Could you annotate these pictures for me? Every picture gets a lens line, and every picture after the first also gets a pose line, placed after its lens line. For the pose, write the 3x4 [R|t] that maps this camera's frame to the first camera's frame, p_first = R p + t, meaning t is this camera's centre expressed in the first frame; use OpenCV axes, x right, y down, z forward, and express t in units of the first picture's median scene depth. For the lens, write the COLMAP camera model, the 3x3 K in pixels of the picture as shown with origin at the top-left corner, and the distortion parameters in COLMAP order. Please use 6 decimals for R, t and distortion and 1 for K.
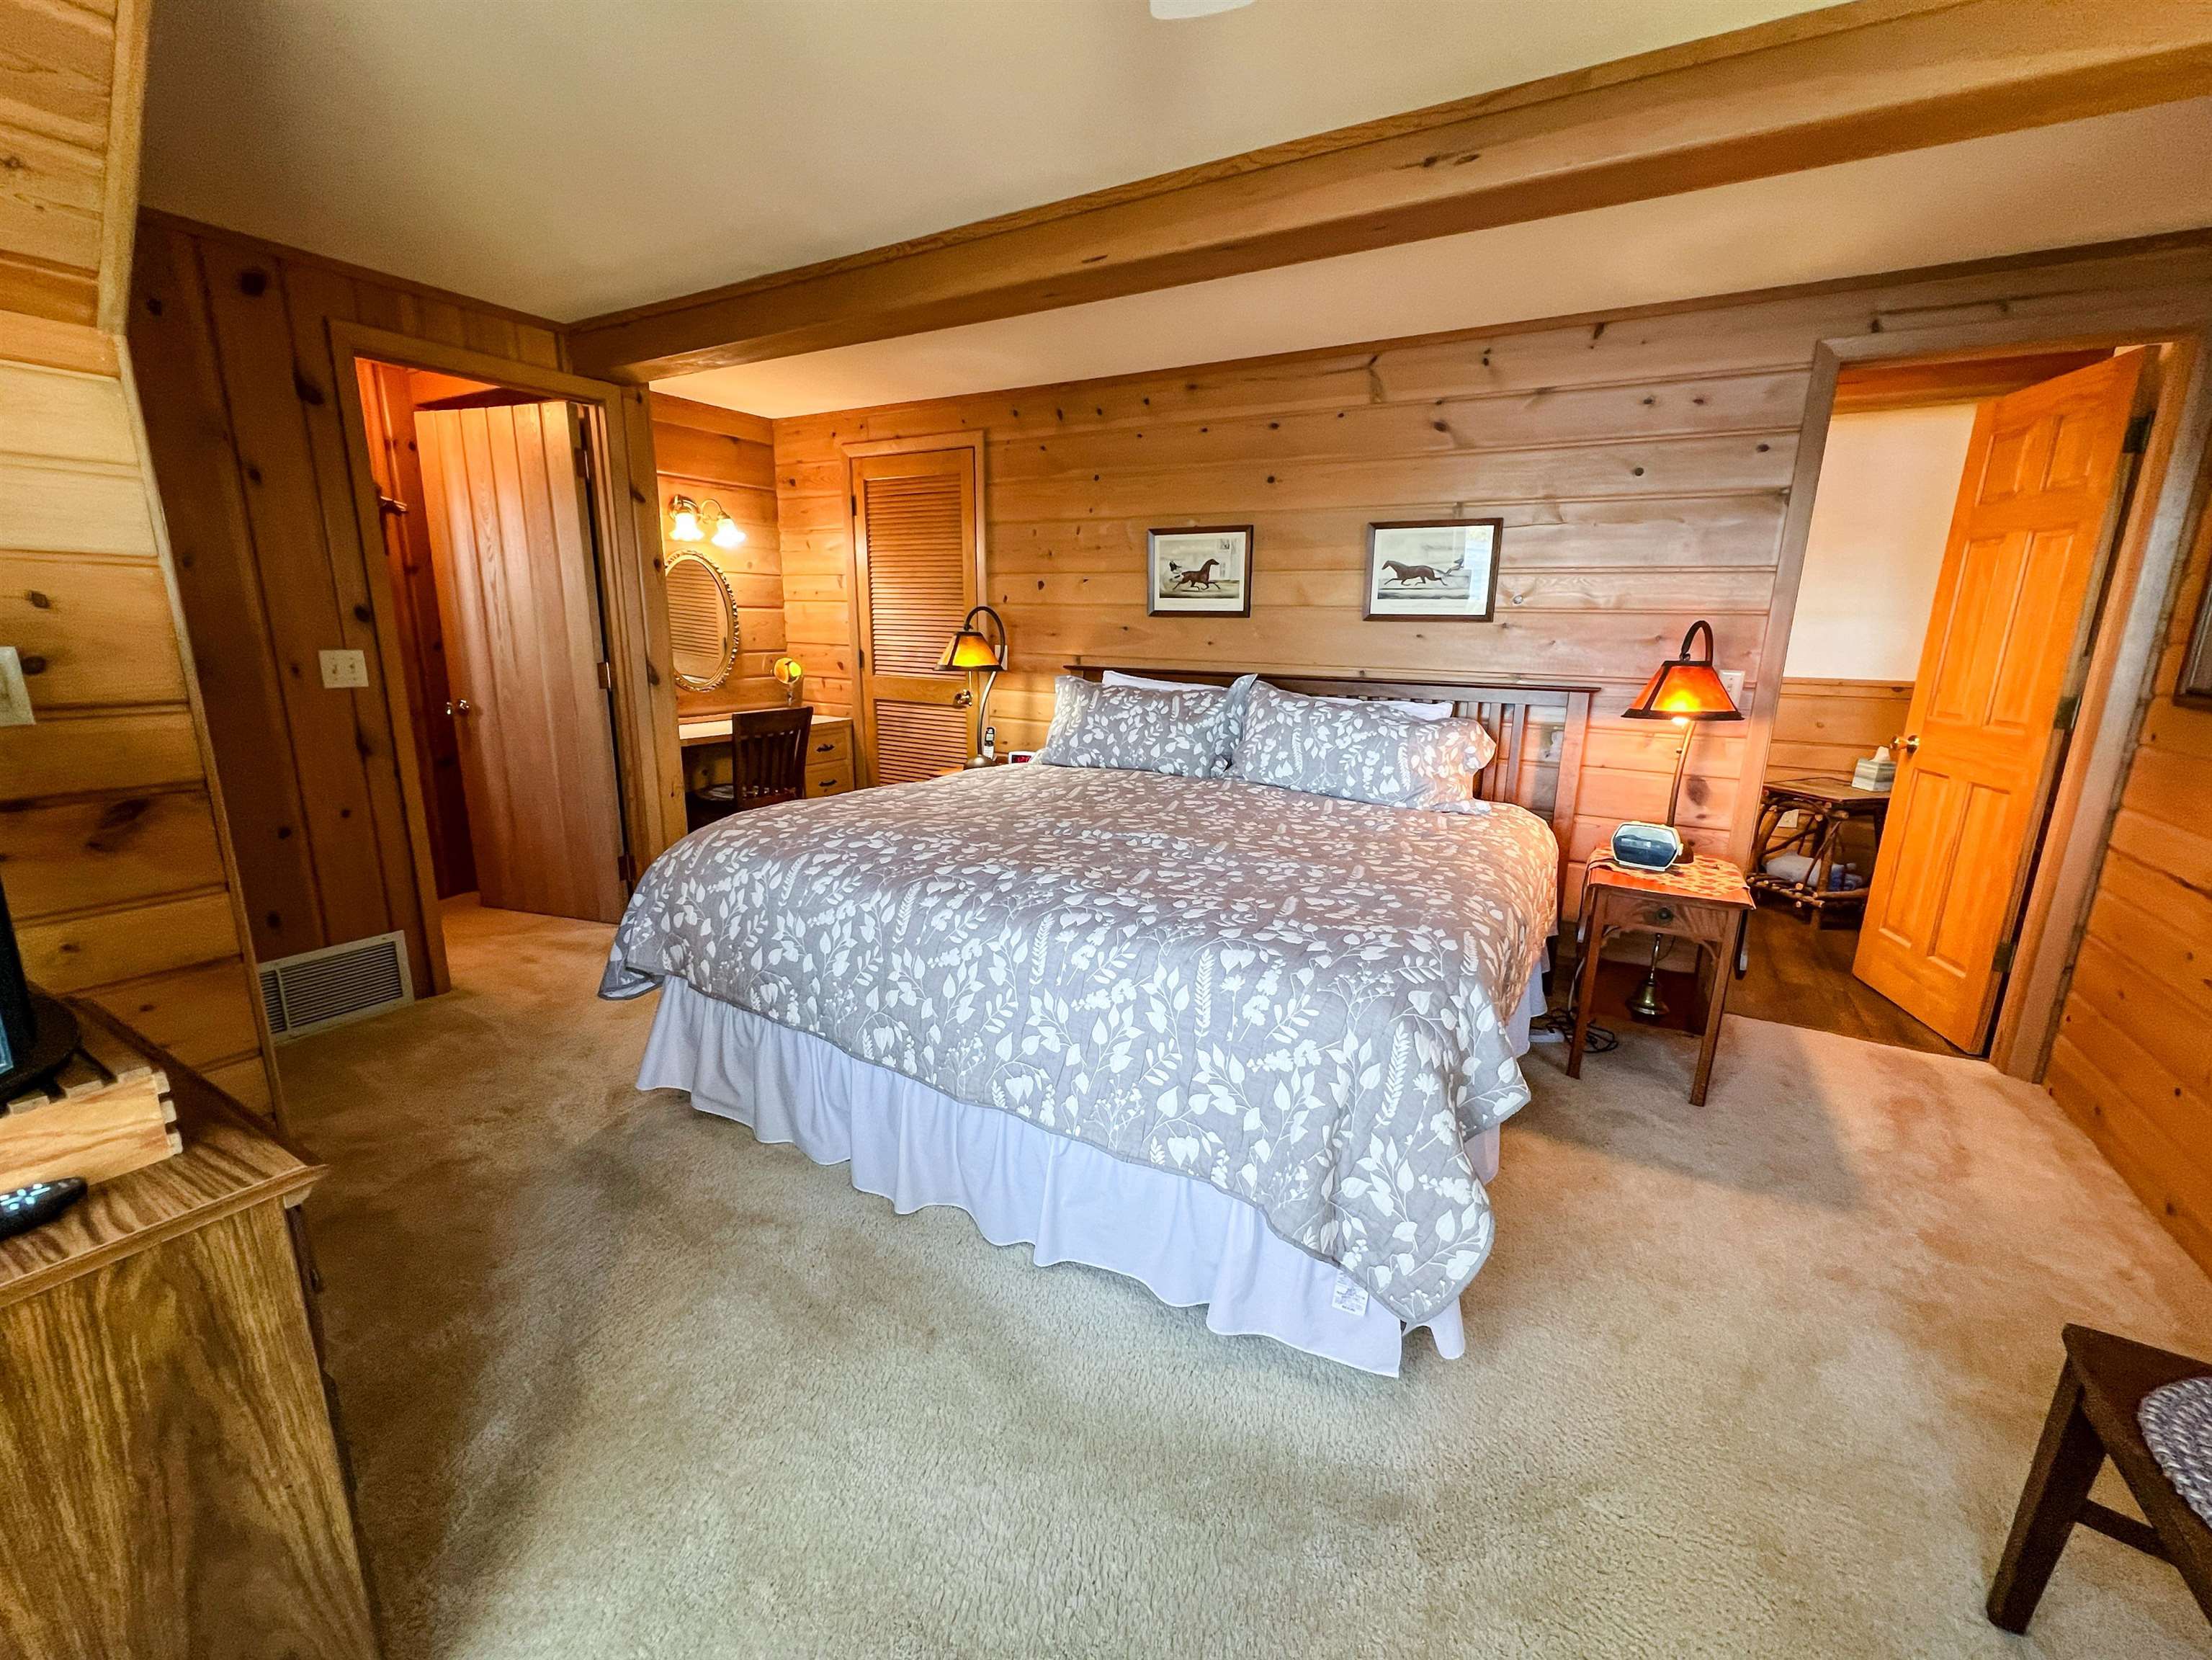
lens RADIAL K [[893.4, 0, 1121.5], [0, 893.4, 827.9], [0, 0, 1]] dist [-0.002818, 0.000730]
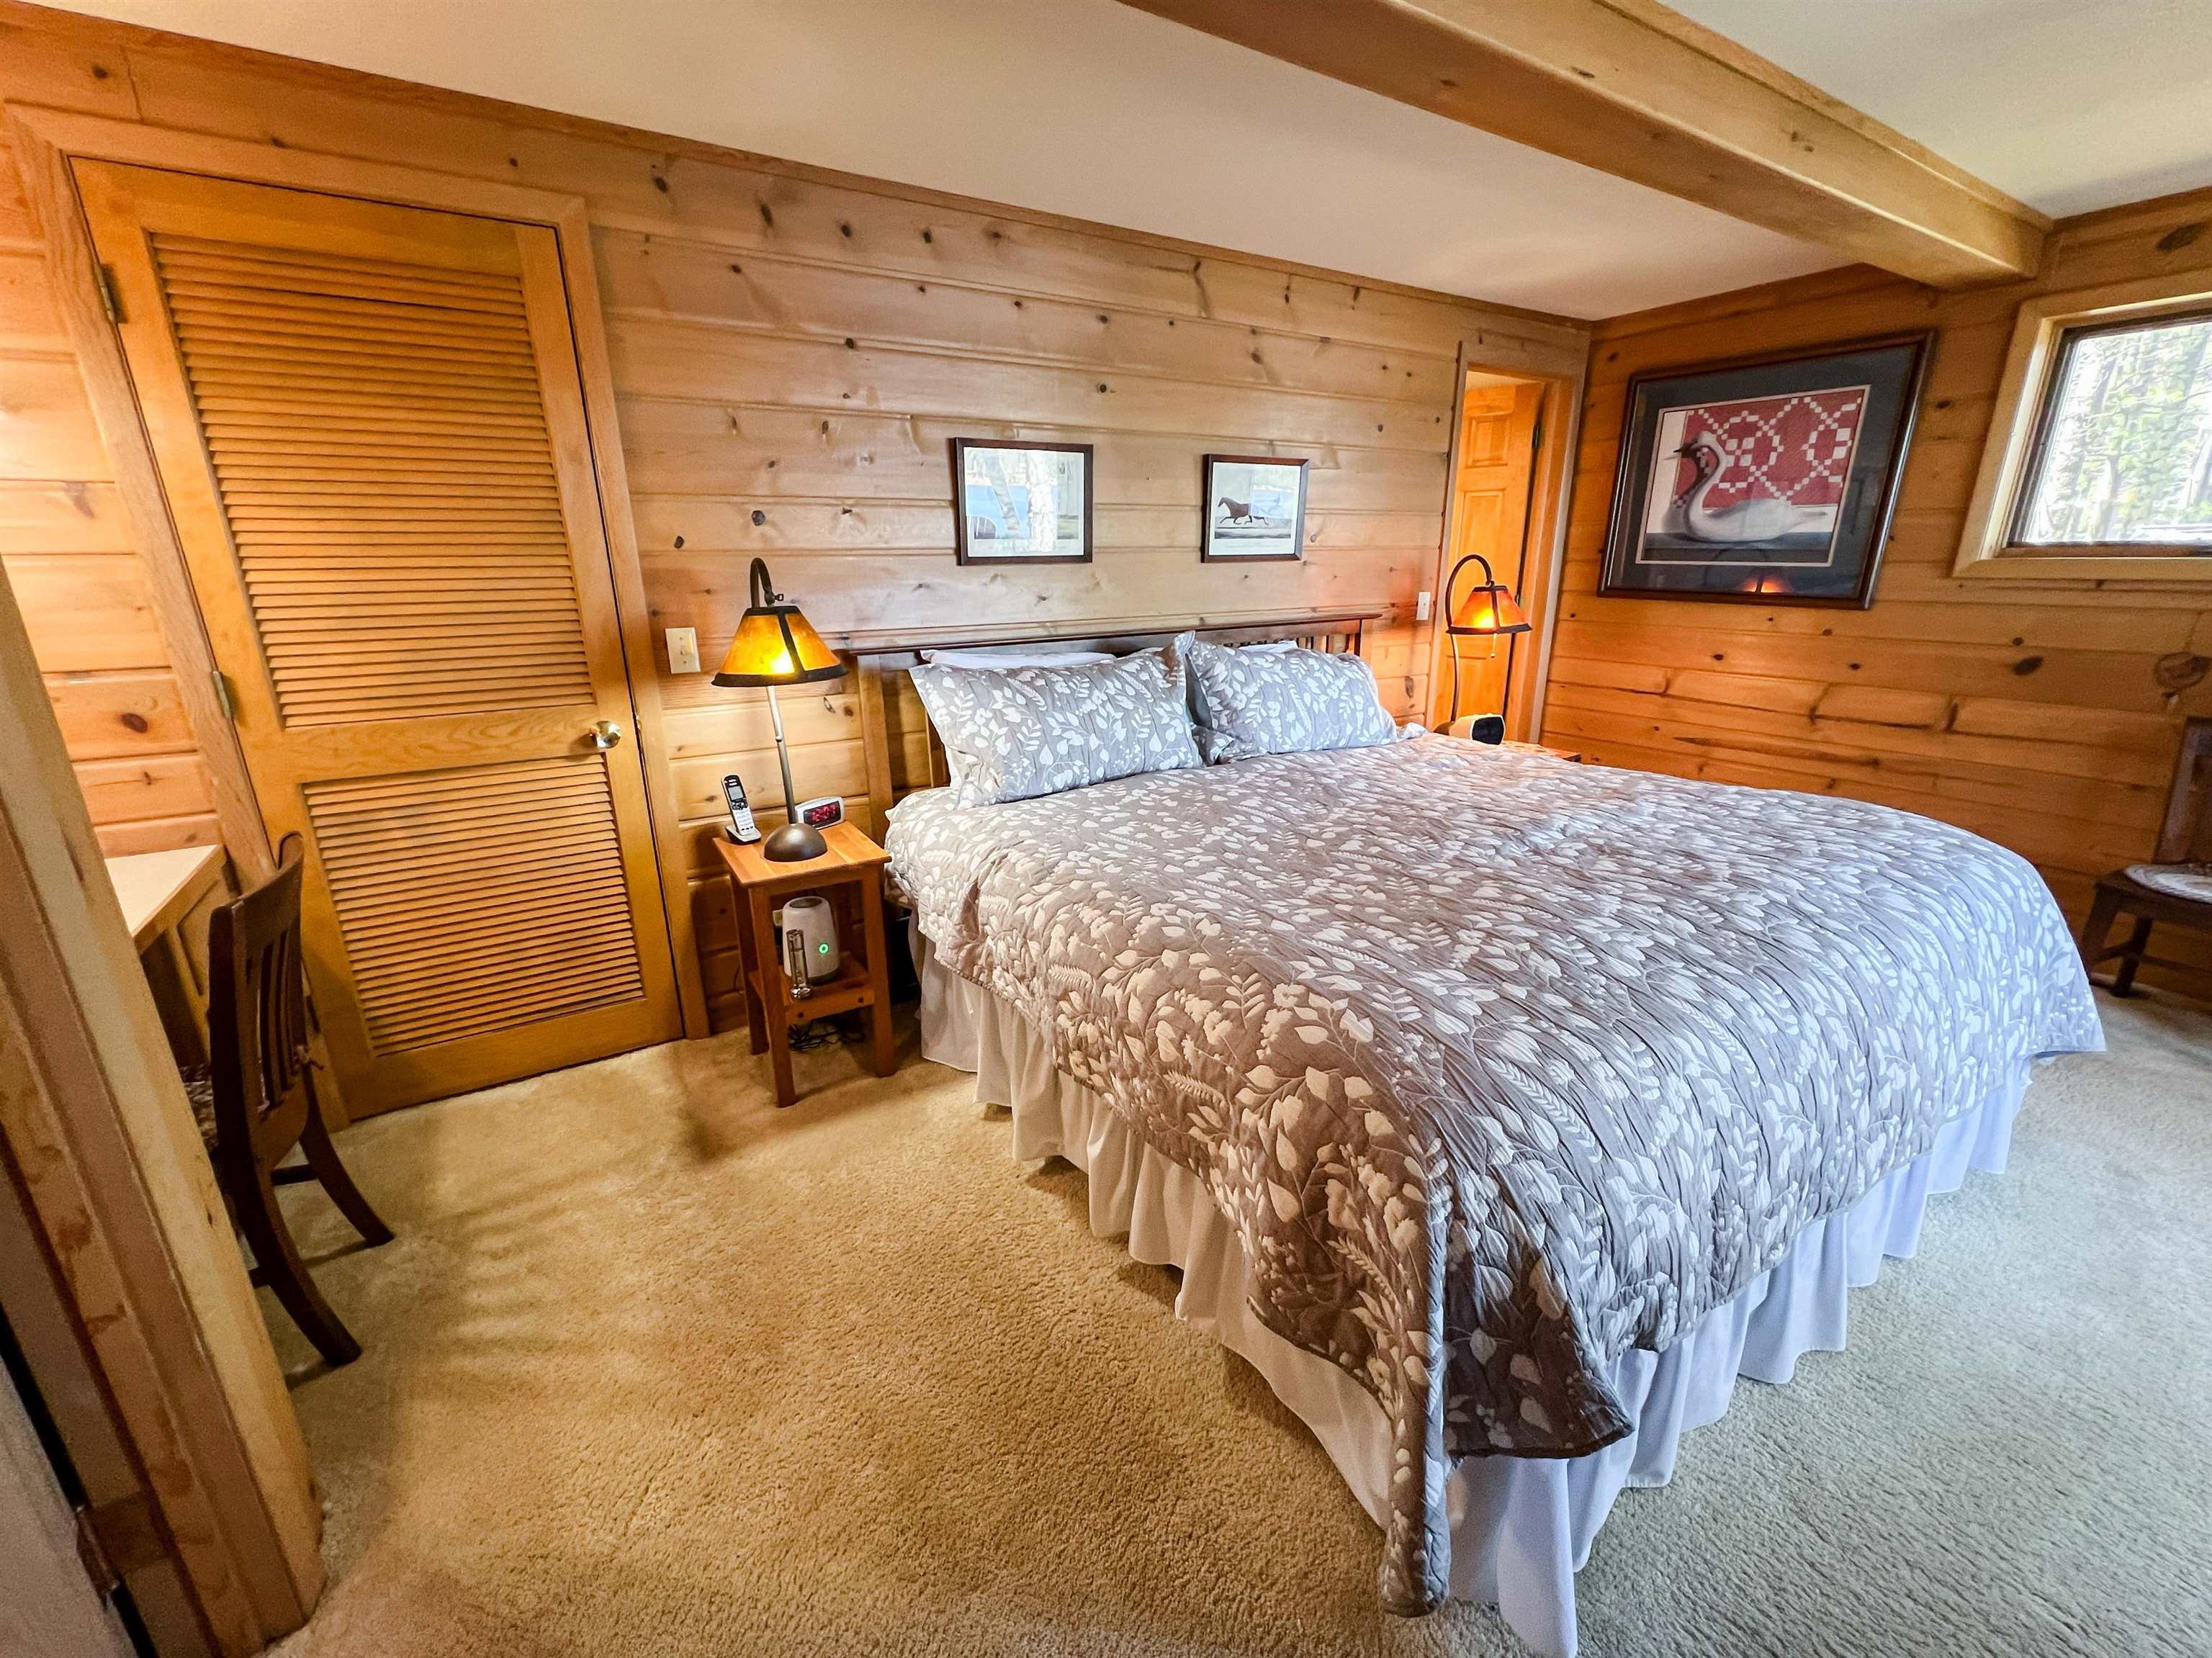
lens RADIAL K [[893.2, 0, 1103.4], [0, 893.2, 826.3], [0, 0, 1]] dist [-0.002818, 0.000730]
pose [[0.487330, -0.275657, 0.828567, -0.647169], [0.217272, 0.957303, 0.190695, -0.177228], [-0.845756, 0.087092, 0.526415, 0.652914]]
